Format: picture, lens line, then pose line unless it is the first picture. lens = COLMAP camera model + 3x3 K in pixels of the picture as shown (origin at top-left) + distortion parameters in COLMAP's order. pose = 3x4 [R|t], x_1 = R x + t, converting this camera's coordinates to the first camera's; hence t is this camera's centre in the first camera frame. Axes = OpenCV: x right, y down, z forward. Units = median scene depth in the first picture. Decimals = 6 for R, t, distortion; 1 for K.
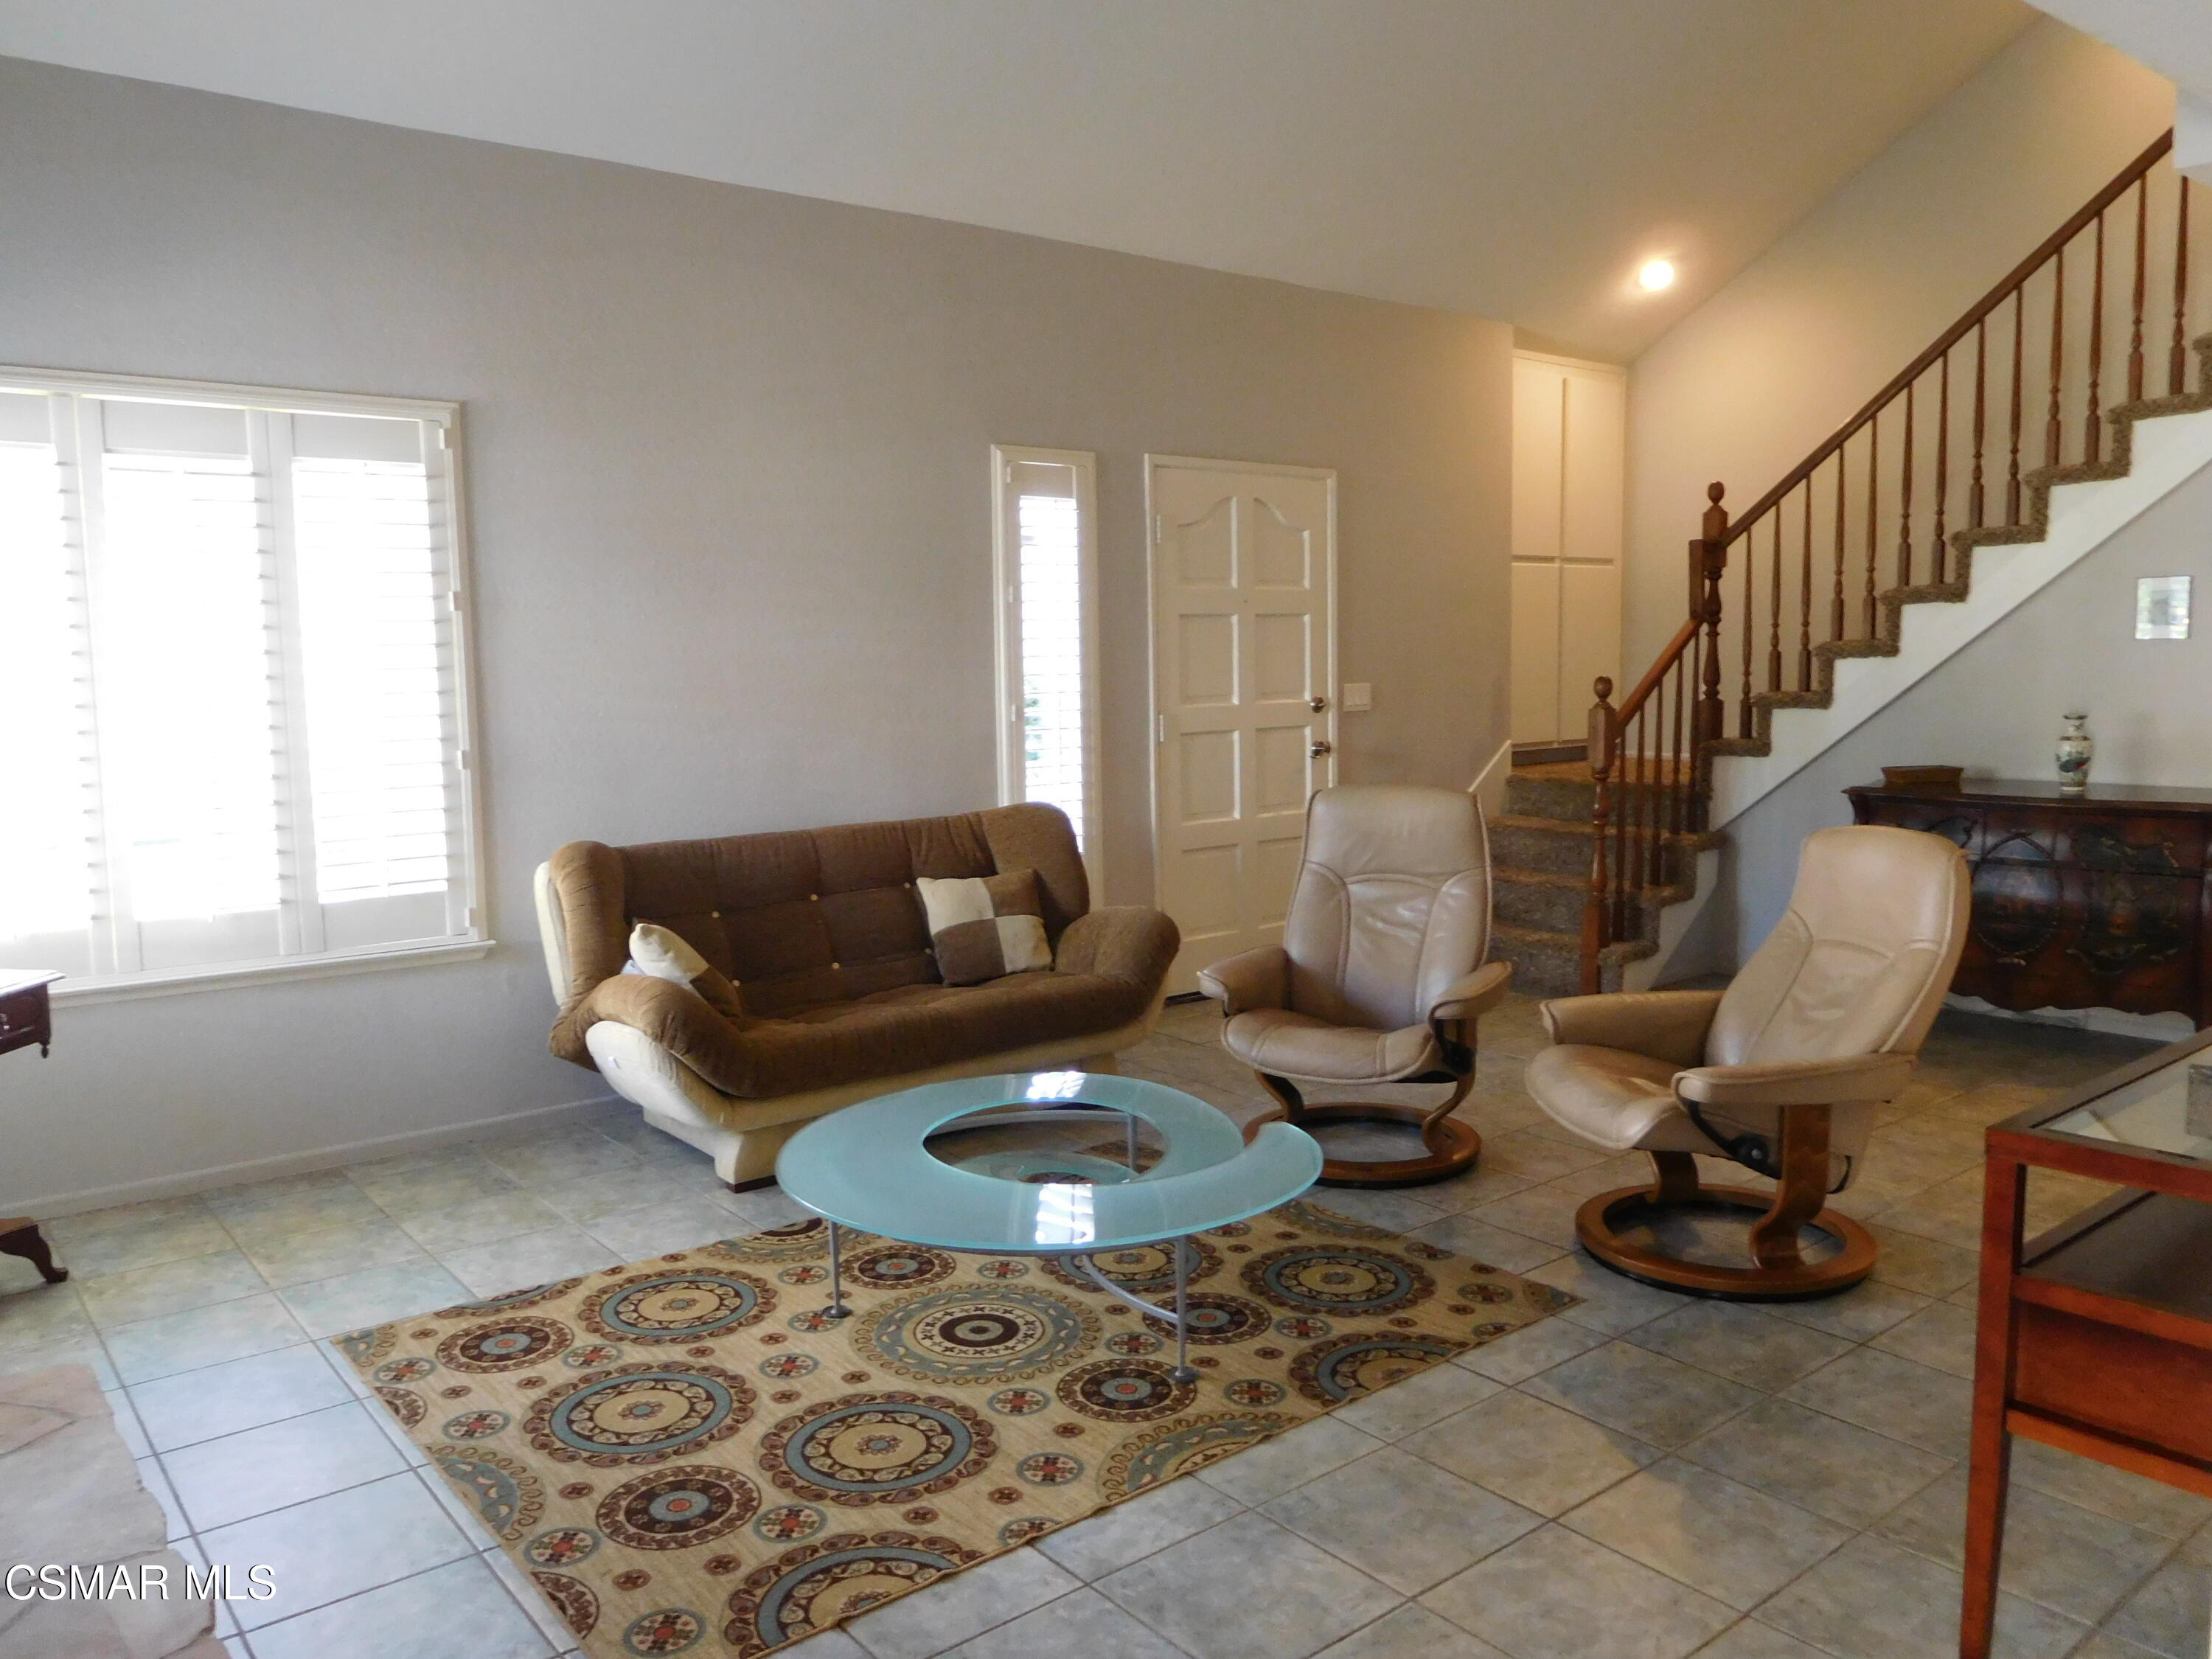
lens RADIAL K [[1634.9, 0, 1109.6], [0, 1634.9, 825.3], [0, 0, 1]] dist [-0.019703, 0.004142]
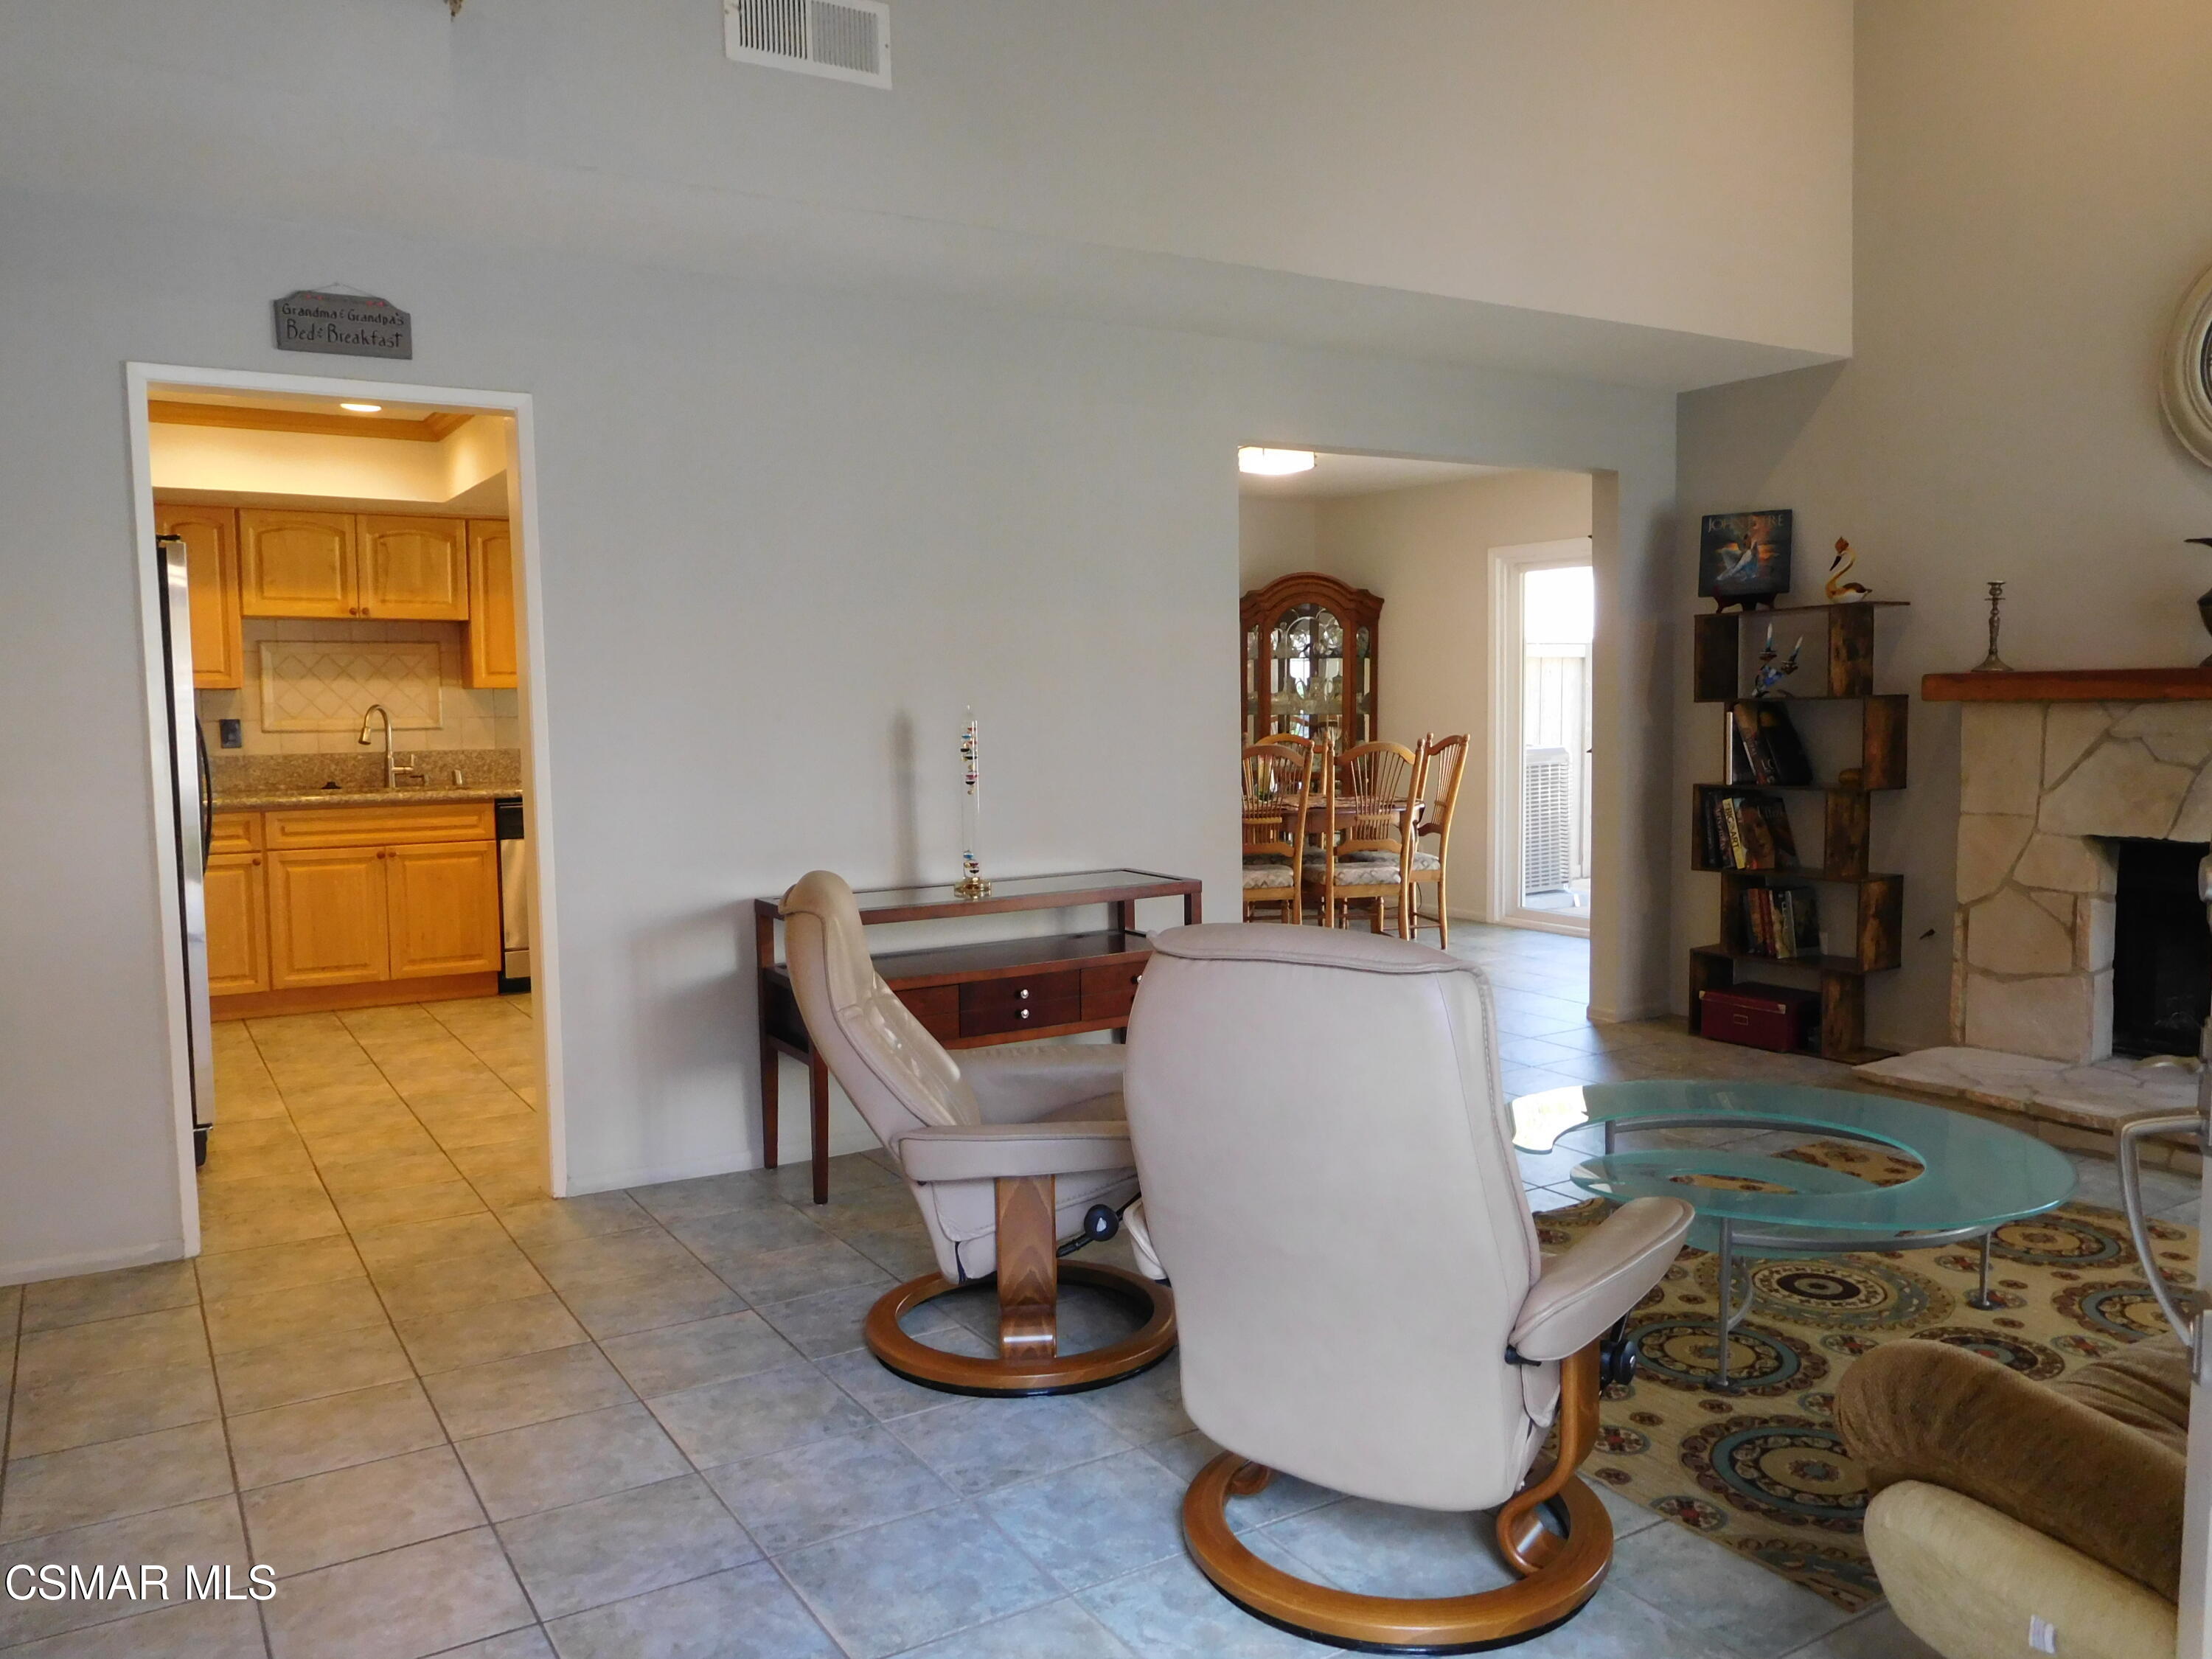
lens RADIAL K [[1634.9, 0, 1112.5], [0, 1634.9, 846.8], [0, 0, 1]] dist [-0.019703, 0.004142]
pose [[-0.991446, 0.019426, 0.129061, 0.215216], [0.044605, 0.979752, 0.195183, -0.181664], [-0.122656, 0.199270, -0.972238, 1.881100]]
